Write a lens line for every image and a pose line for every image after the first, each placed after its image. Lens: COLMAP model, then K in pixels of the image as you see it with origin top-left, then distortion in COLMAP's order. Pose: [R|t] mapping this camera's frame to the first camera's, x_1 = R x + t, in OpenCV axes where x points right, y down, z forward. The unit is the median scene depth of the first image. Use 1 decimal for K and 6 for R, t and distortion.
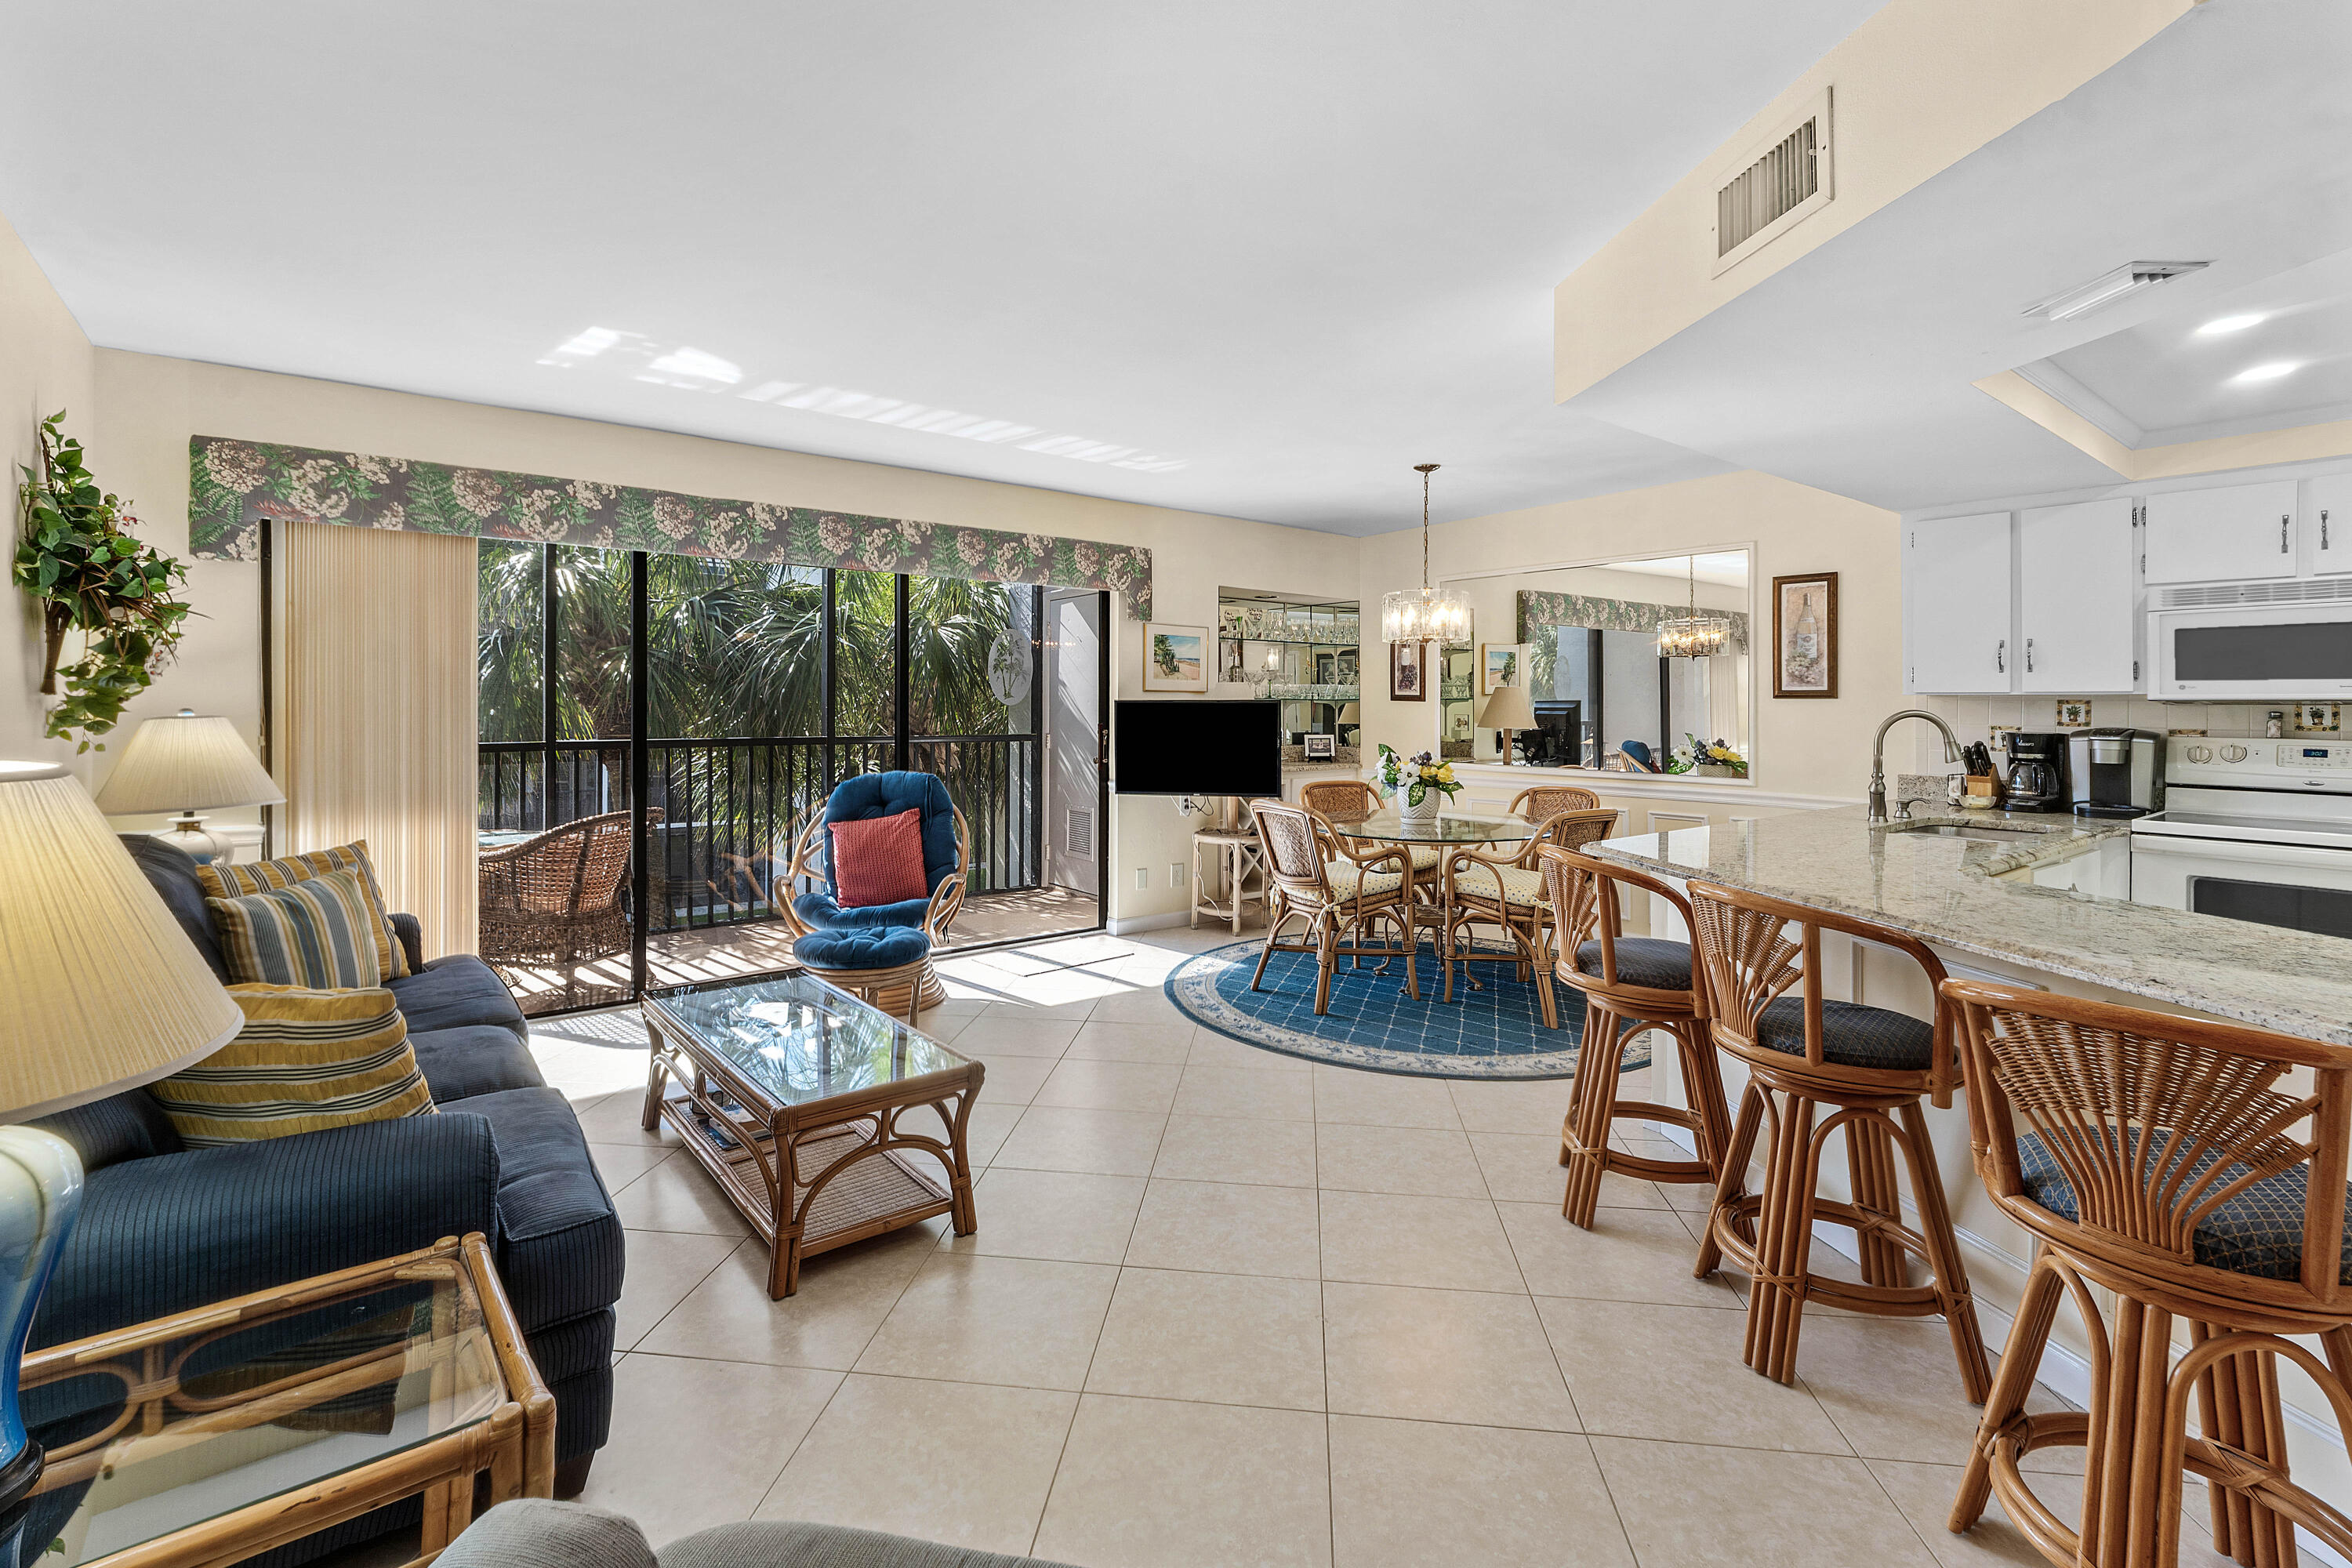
lens RADIAL K [[1070.7, 0, 1171.1], [0, 1070.7, 683.6], [0, 0, 1]] dist [-0.002207, -0.000630]
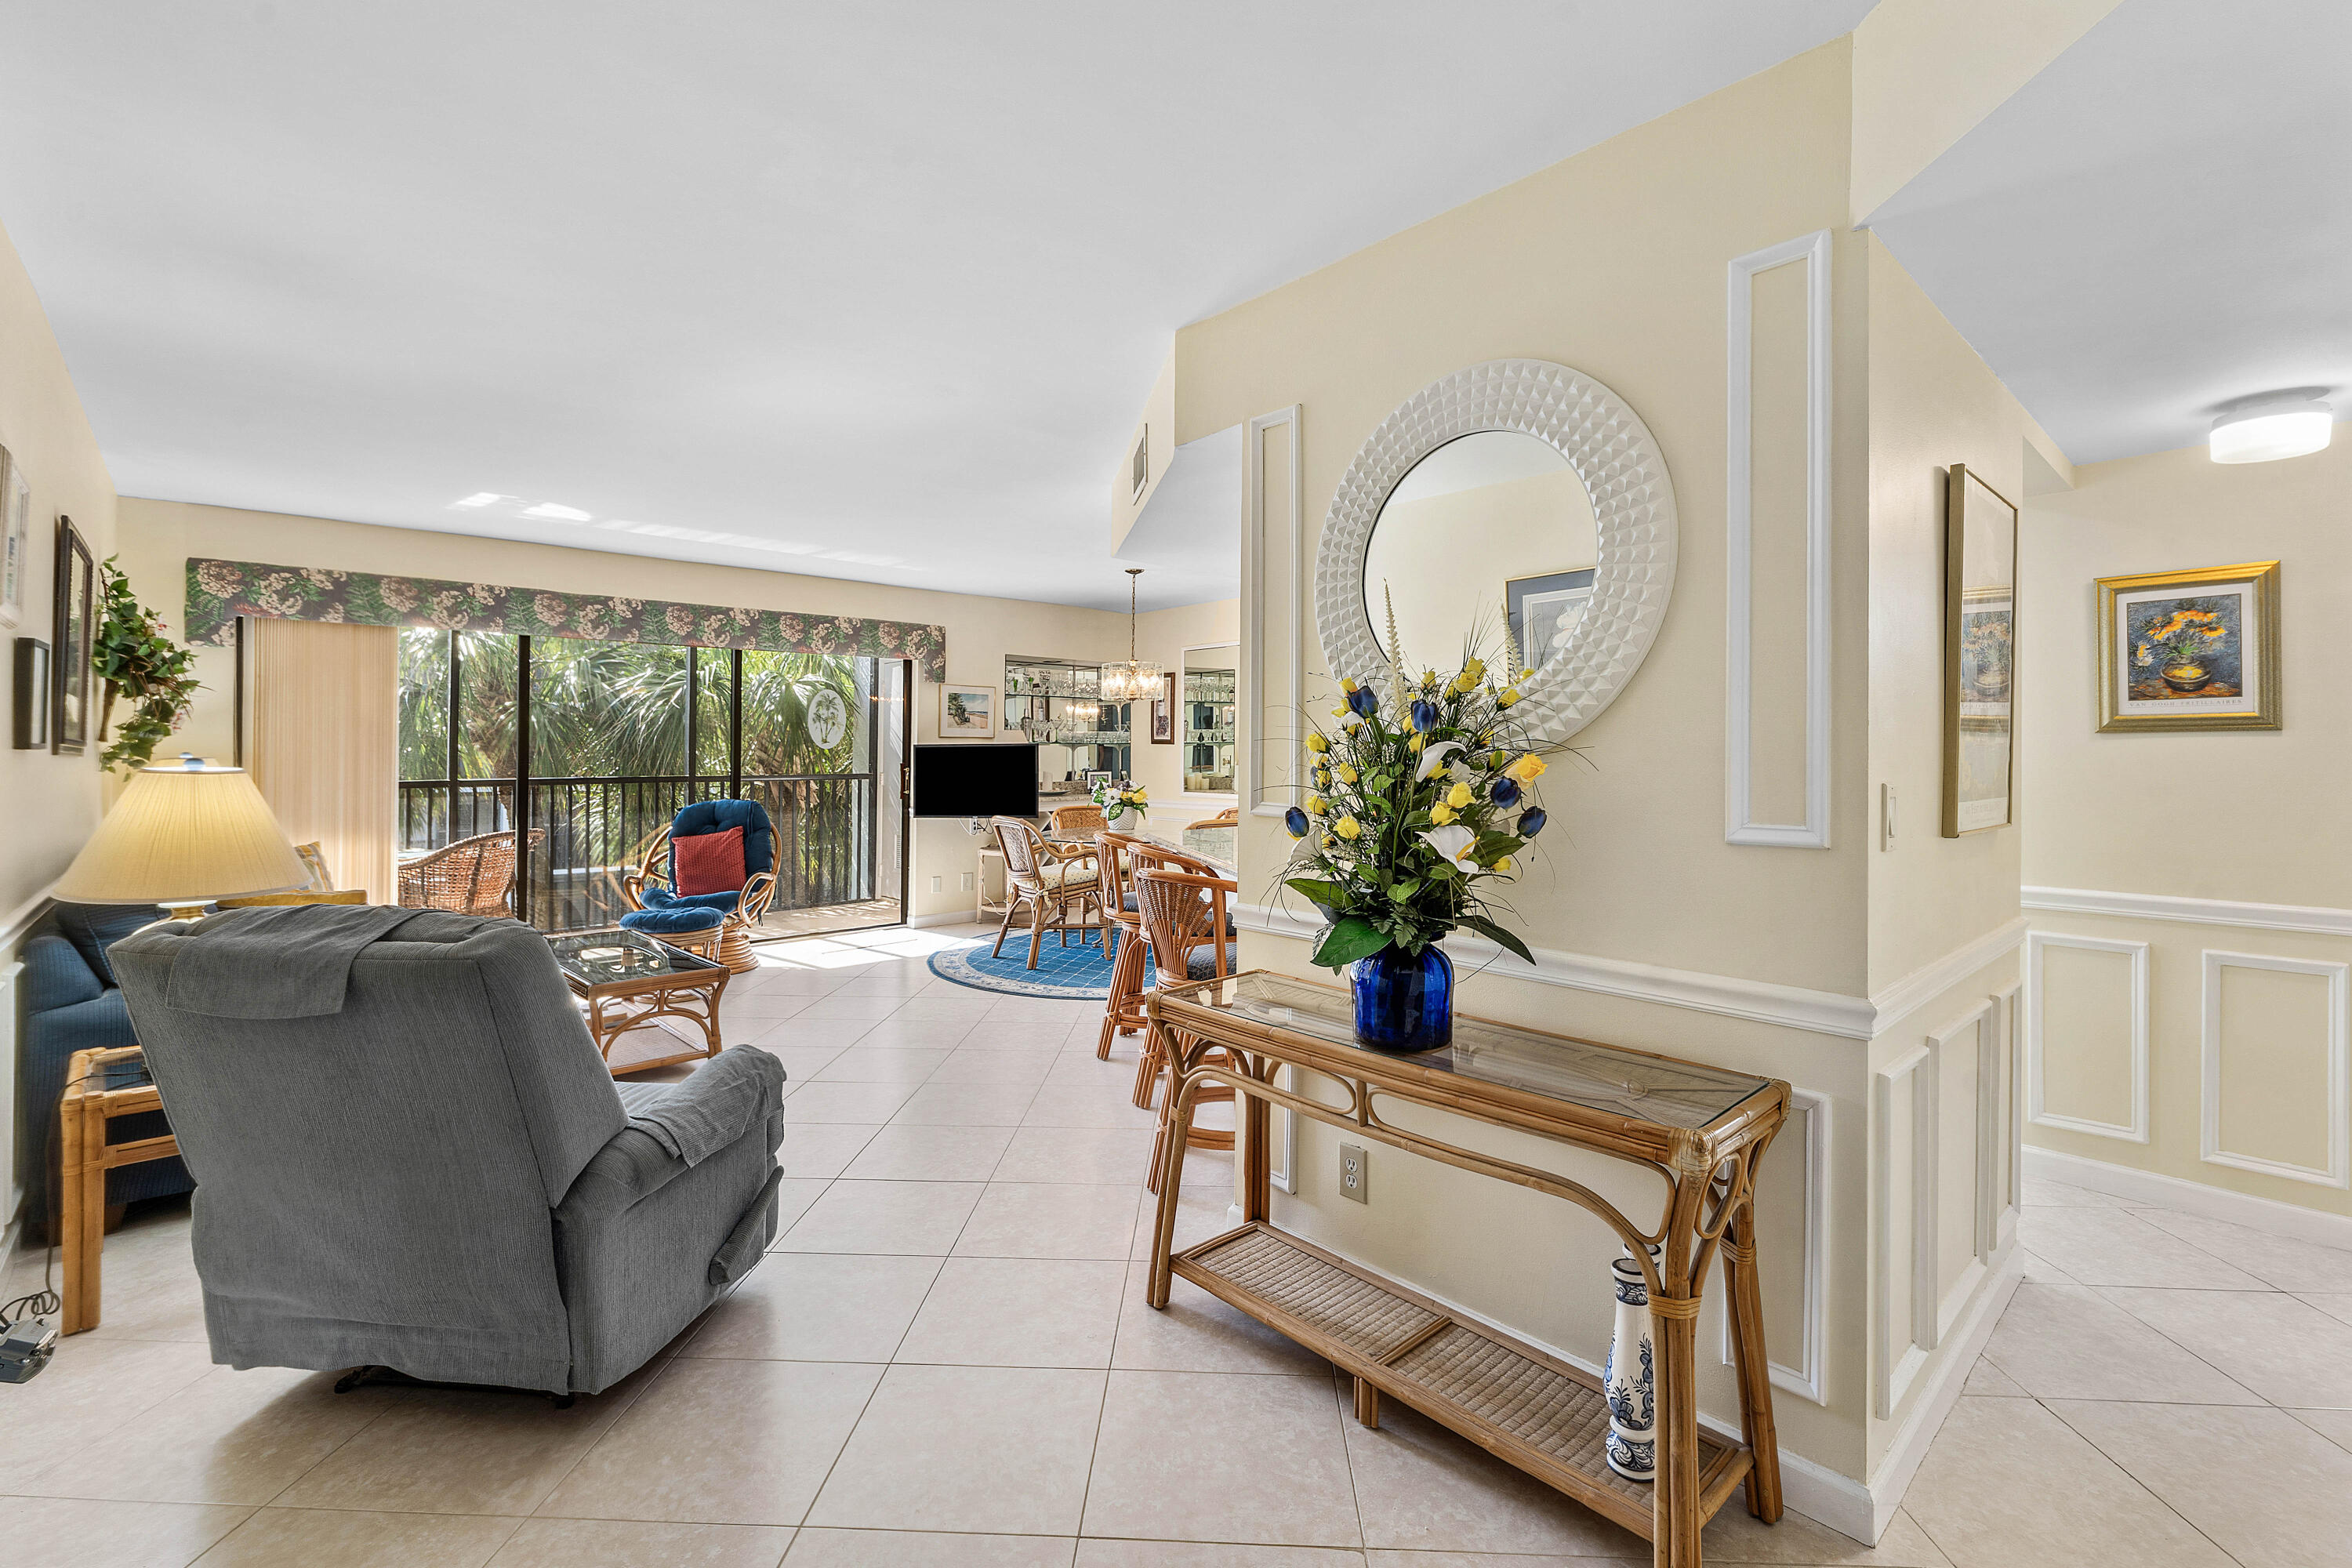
lens RADIAL K [[1060.2, 0, 1176.5], [0, 1060.2, 706.6], [0, 0, 1]] dist [-0.001112, -0.000236]
pose [[0.997311, -0.001904, 0.073266, 0.205423], [0.003533, 0.999749, -0.022118, -0.000916], [-0.073205, 0.022318, 0.997067, -0.354754]]
